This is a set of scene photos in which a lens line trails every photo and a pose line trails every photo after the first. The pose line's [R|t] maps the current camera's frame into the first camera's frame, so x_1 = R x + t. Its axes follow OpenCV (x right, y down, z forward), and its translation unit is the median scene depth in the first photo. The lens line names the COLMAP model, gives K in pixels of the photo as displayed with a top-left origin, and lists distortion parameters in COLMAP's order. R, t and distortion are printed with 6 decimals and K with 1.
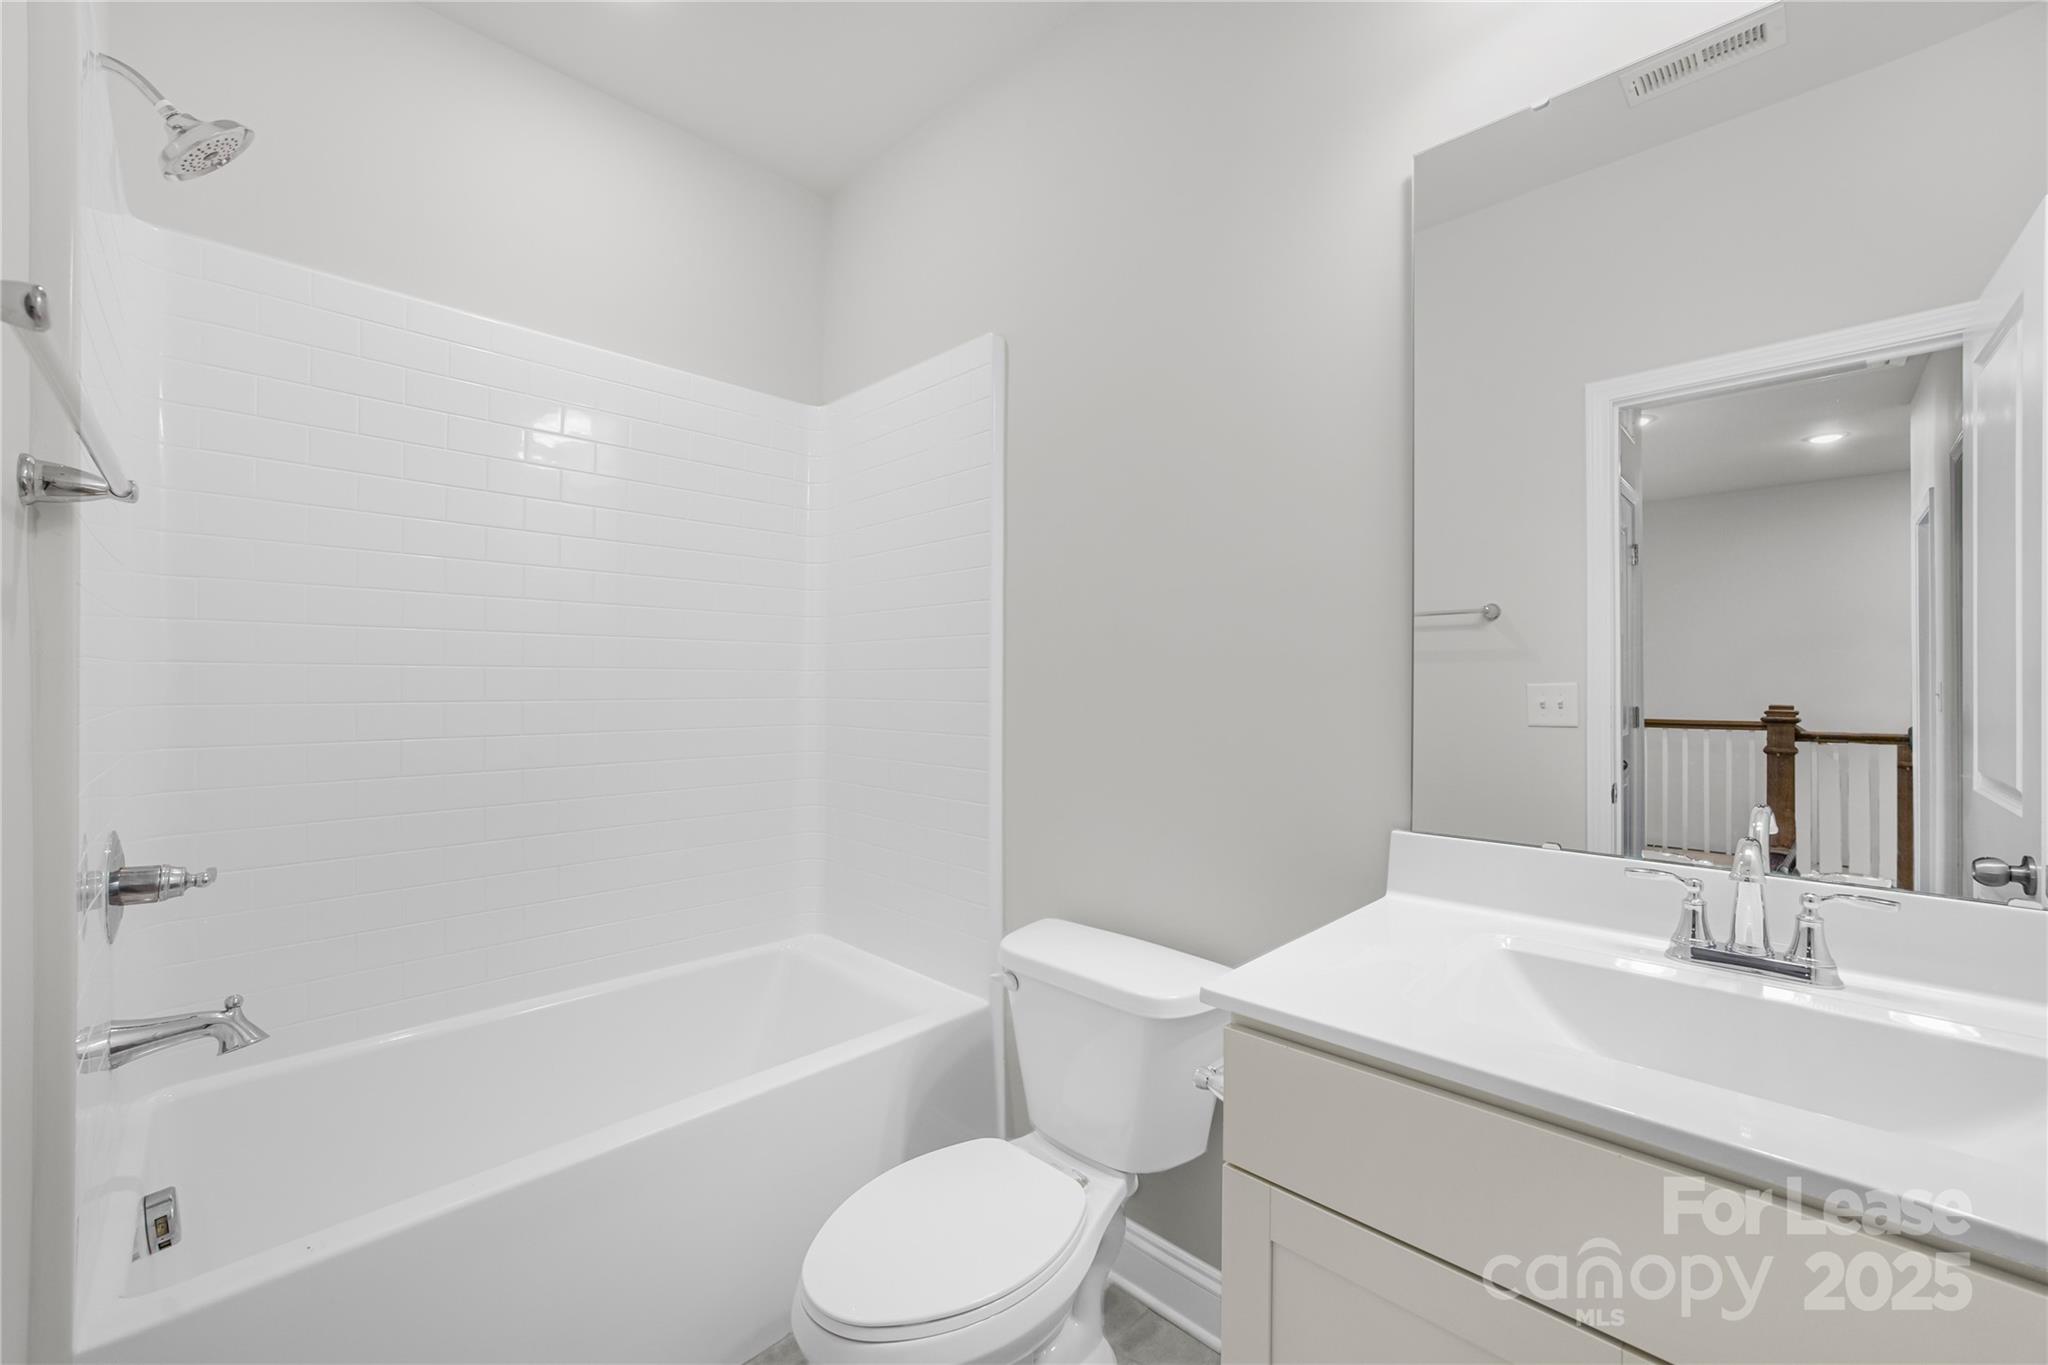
lens RADIAL K [[807.0, 0, 1024.0], [0, 807.0, 682.5], [0, 0, 1]] dist [0.001002, 0.000189]
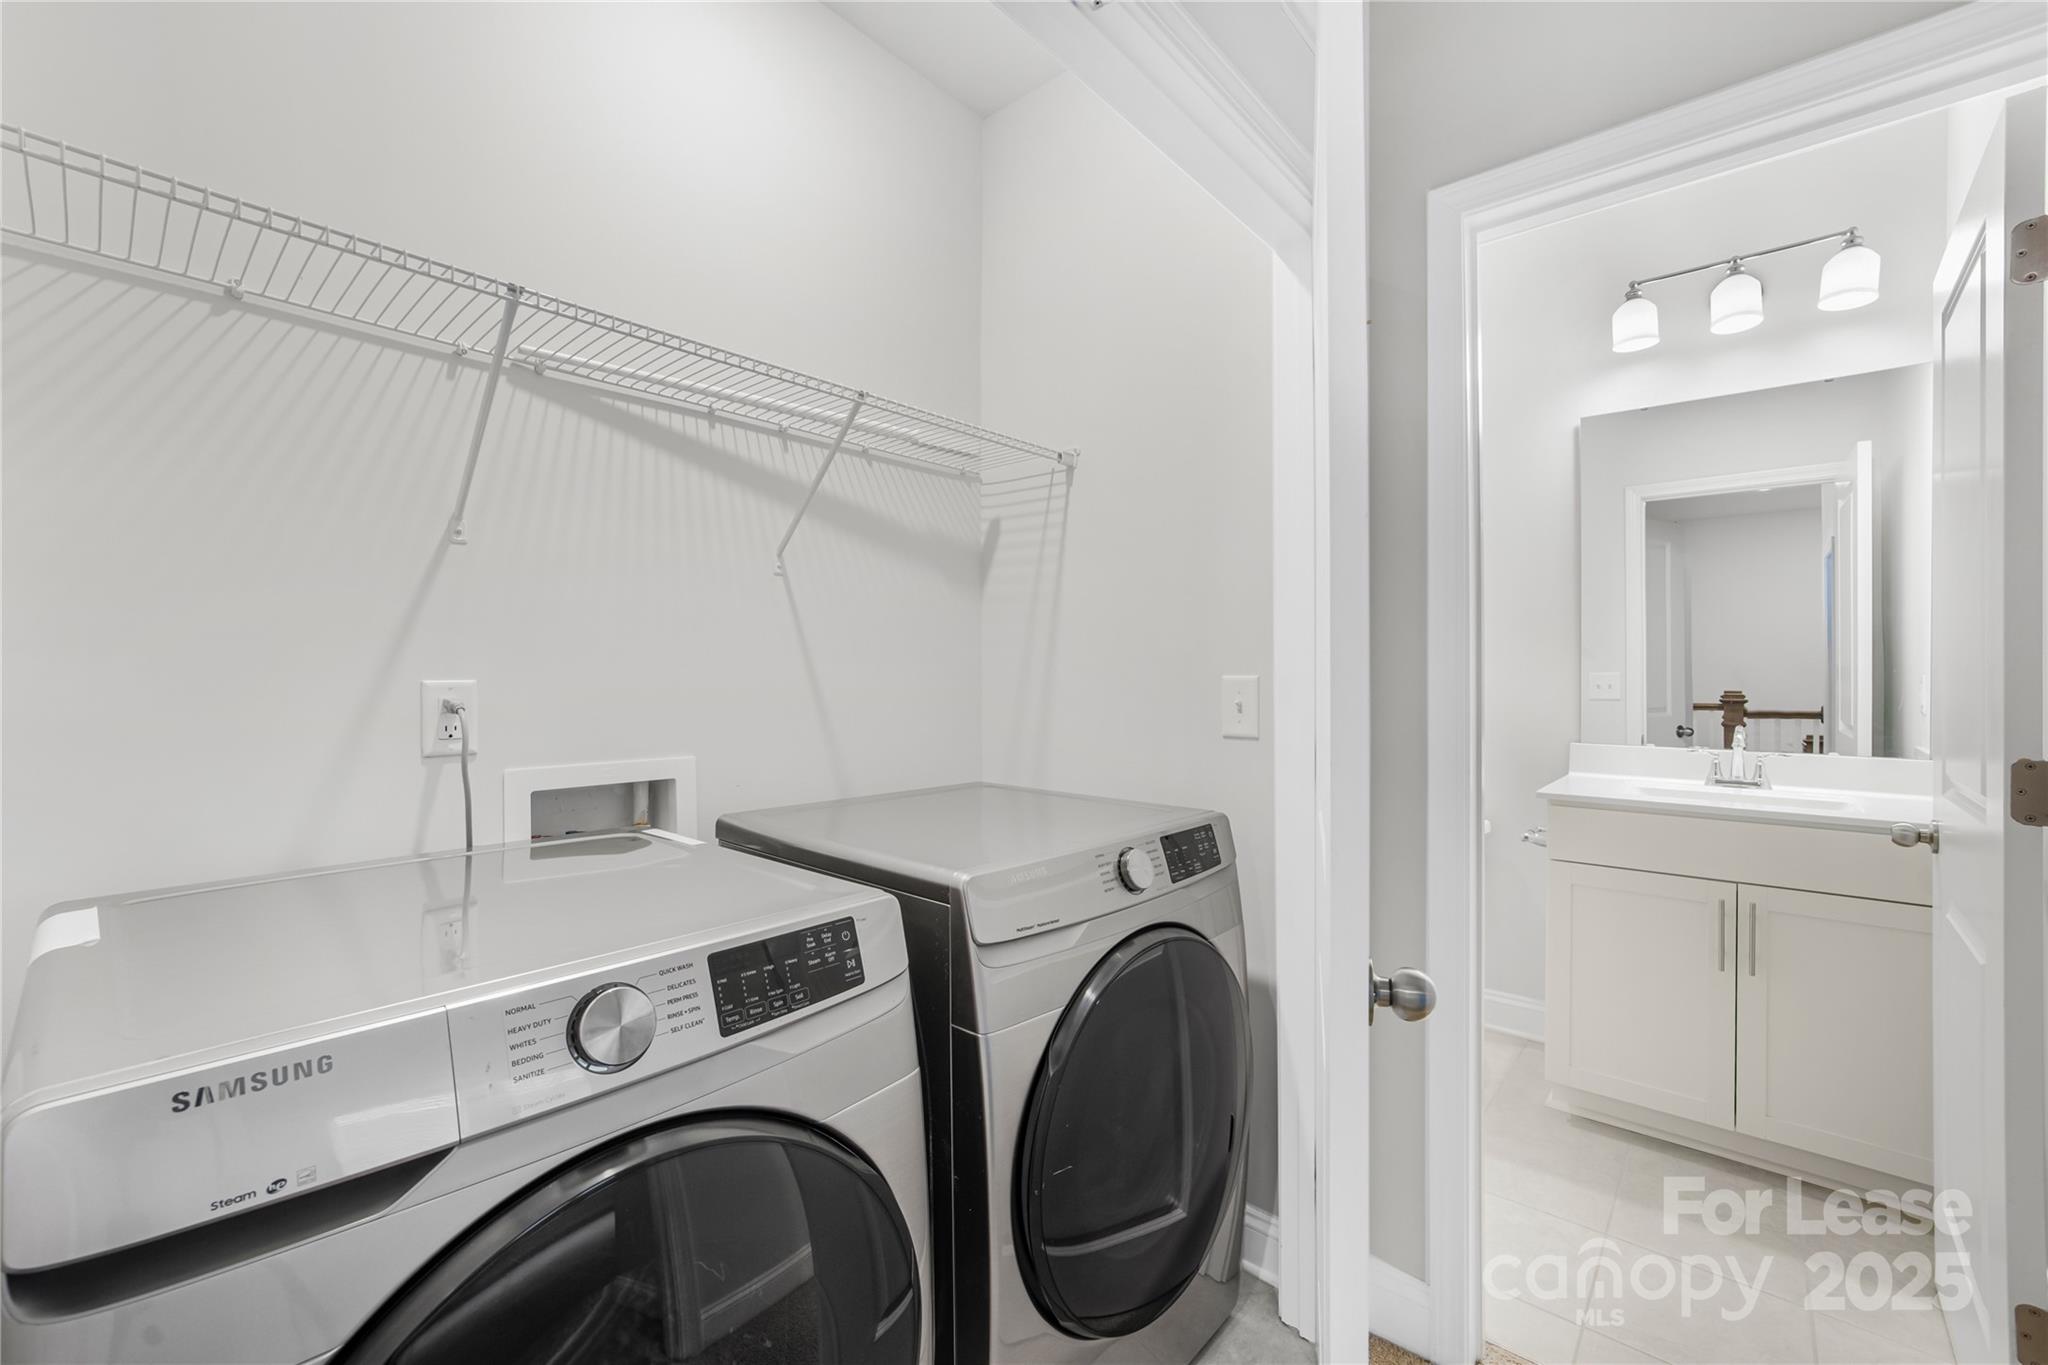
lens RADIAL K [[838.4, 0, 1024.0], [0, 838.4, 682.5], [0, 0, 1]] dist [-0.001583, -0.000197]
pose [[0.998131, 0.001737, 0.061092, -1.102585], [-0.002016, 0.999988, 0.004519, 0.020283], [-0.061083, -0.004634, 0.998122, -1.091491]]
